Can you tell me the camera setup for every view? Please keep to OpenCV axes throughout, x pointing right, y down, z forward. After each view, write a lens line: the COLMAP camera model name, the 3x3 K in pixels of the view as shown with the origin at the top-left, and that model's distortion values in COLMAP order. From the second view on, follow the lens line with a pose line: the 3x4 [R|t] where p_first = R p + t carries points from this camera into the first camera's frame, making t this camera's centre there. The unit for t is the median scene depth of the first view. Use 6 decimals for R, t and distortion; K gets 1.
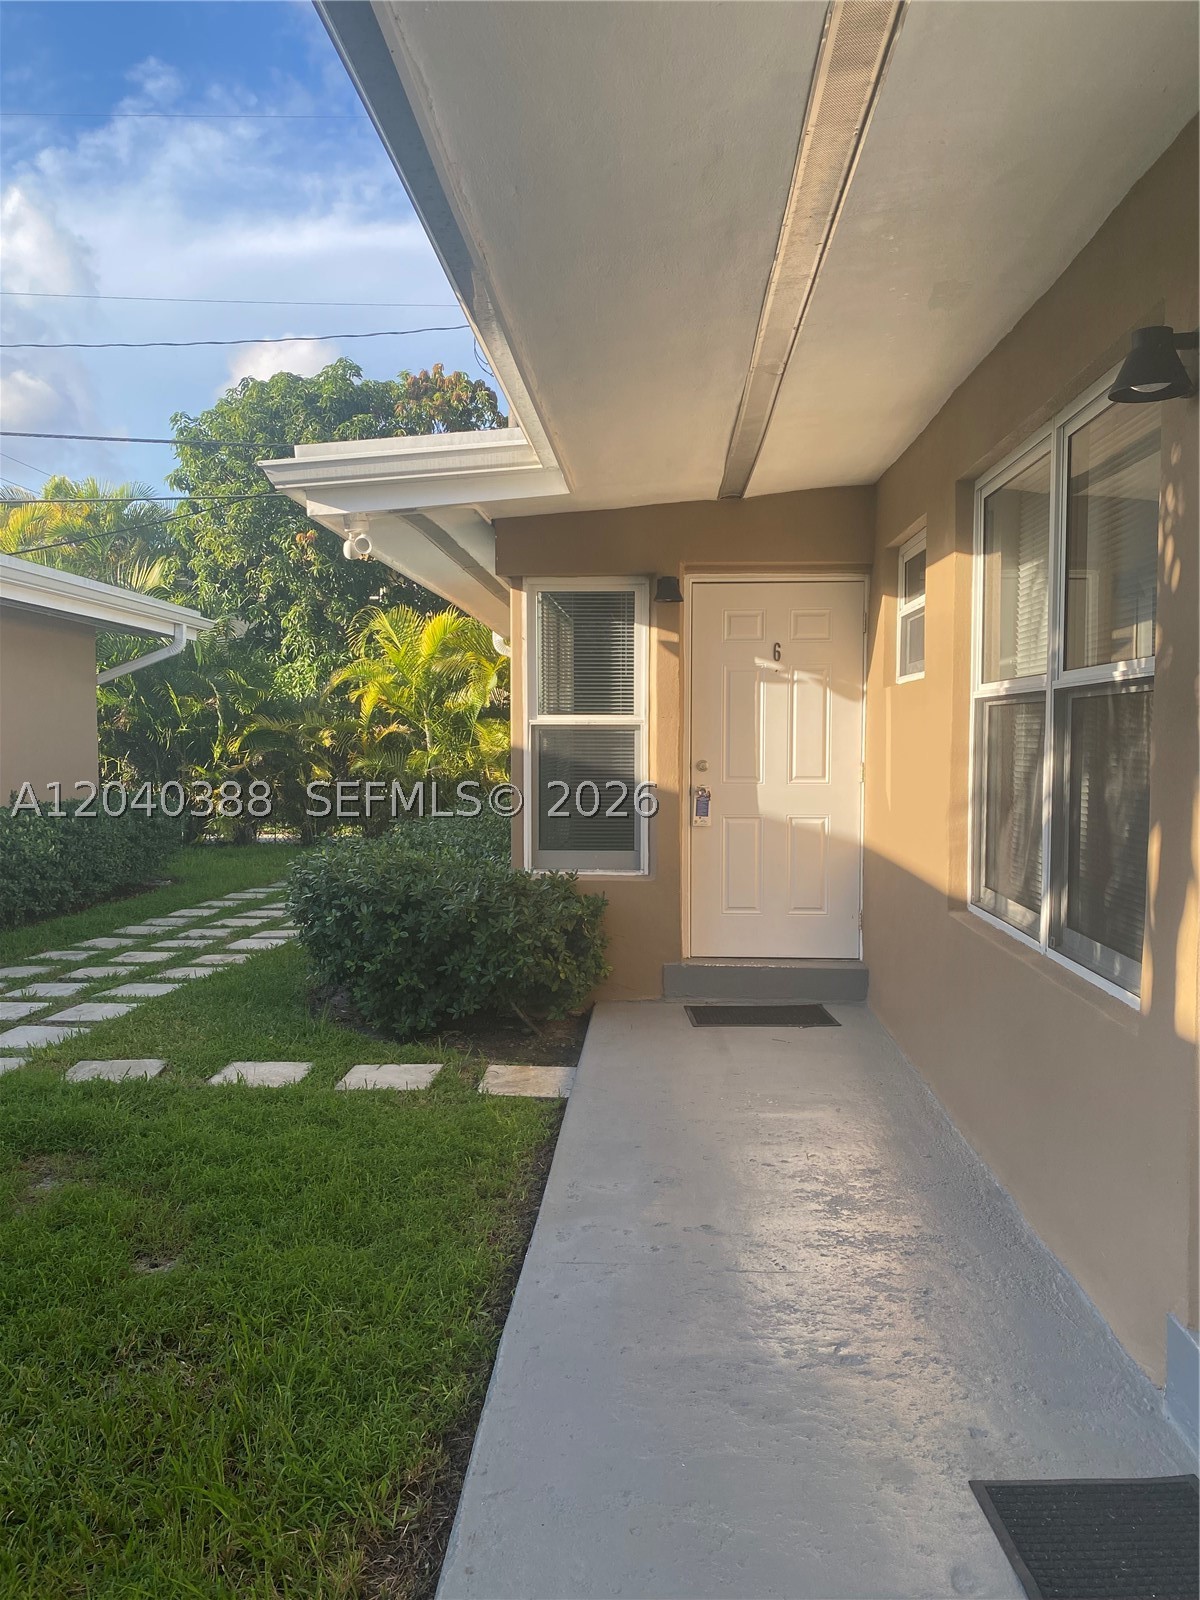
lens RADIAL K [[1215.1, 0, 600.0], [0, 1215.1, 800.0], [0, 0, 1]] dist [0.118320, -0.284449]
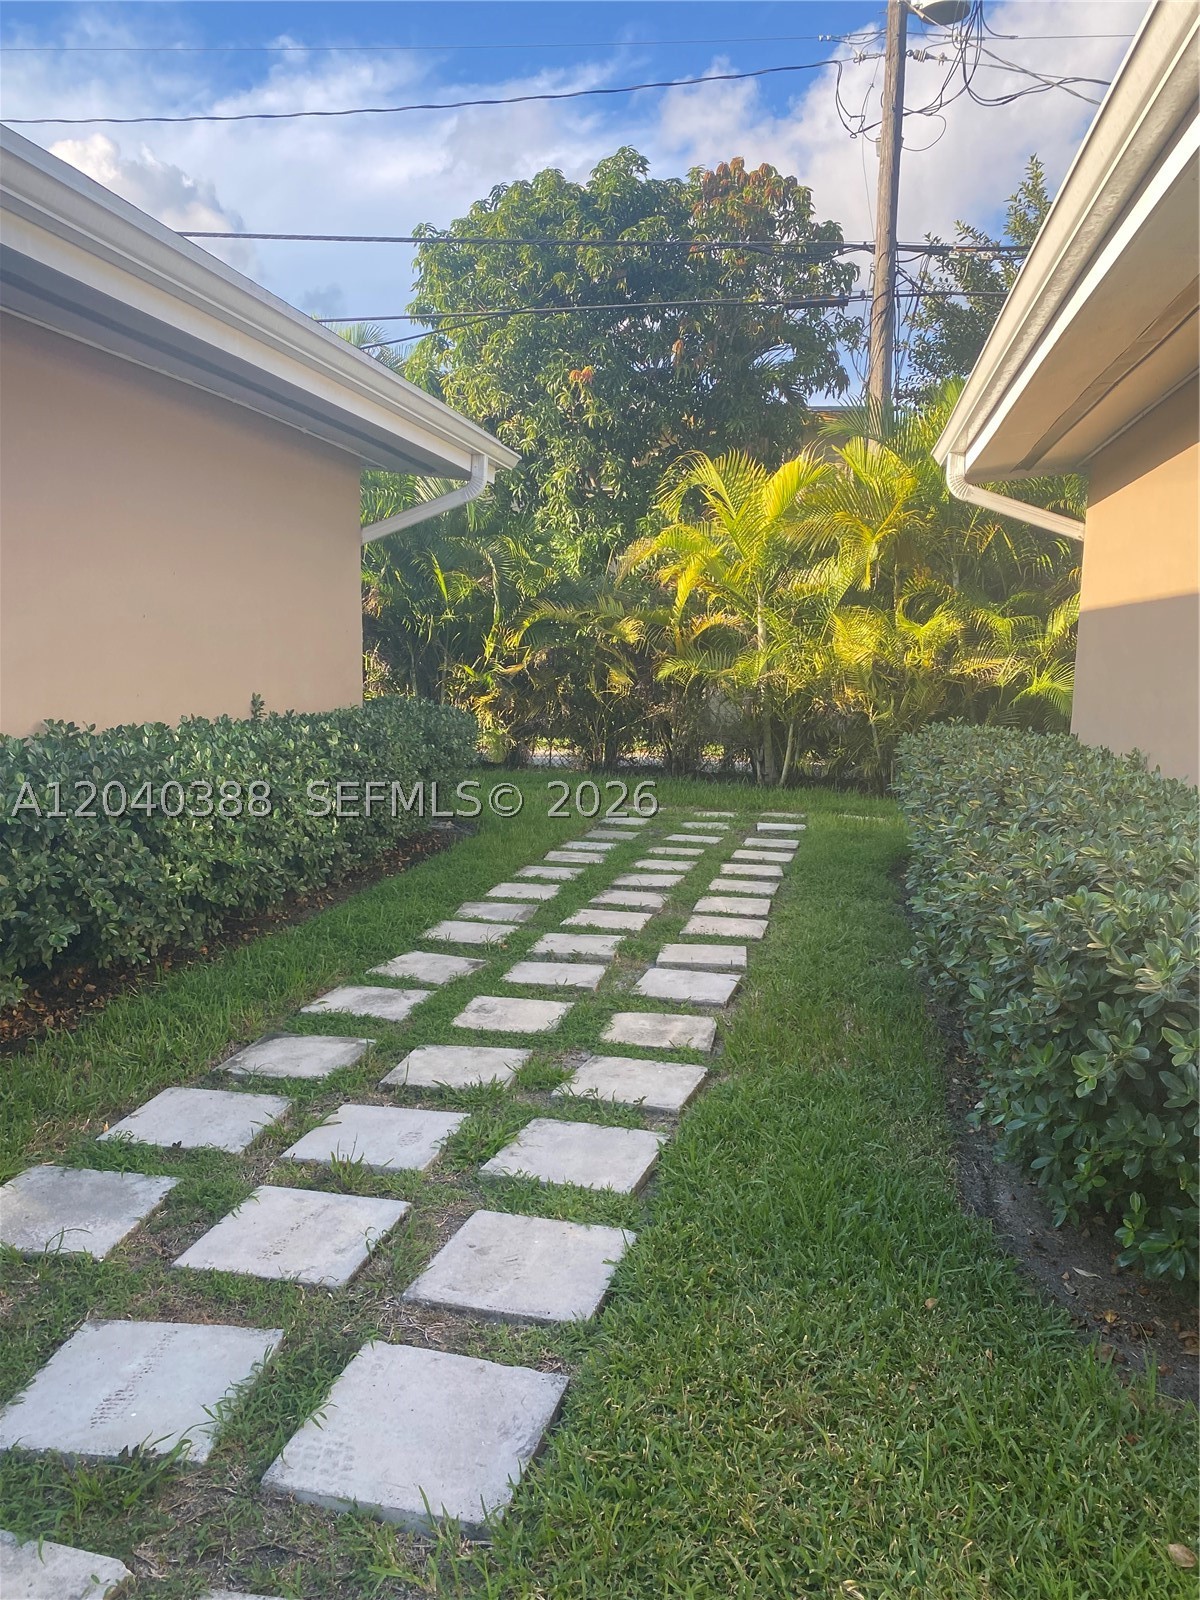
lens RADIAL K [[1215.1, 0, 600.0], [0, 1215.1, 800.0], [0, 0, 1]] dist [0.118320, -0.284449]
pose [[0.990297, 0.035821, -0.134272, -0.136109], [-0.025739, 0.996769, 0.076087, -0.003855], [0.136564, -0.071893, 0.988019, 0.248297]]
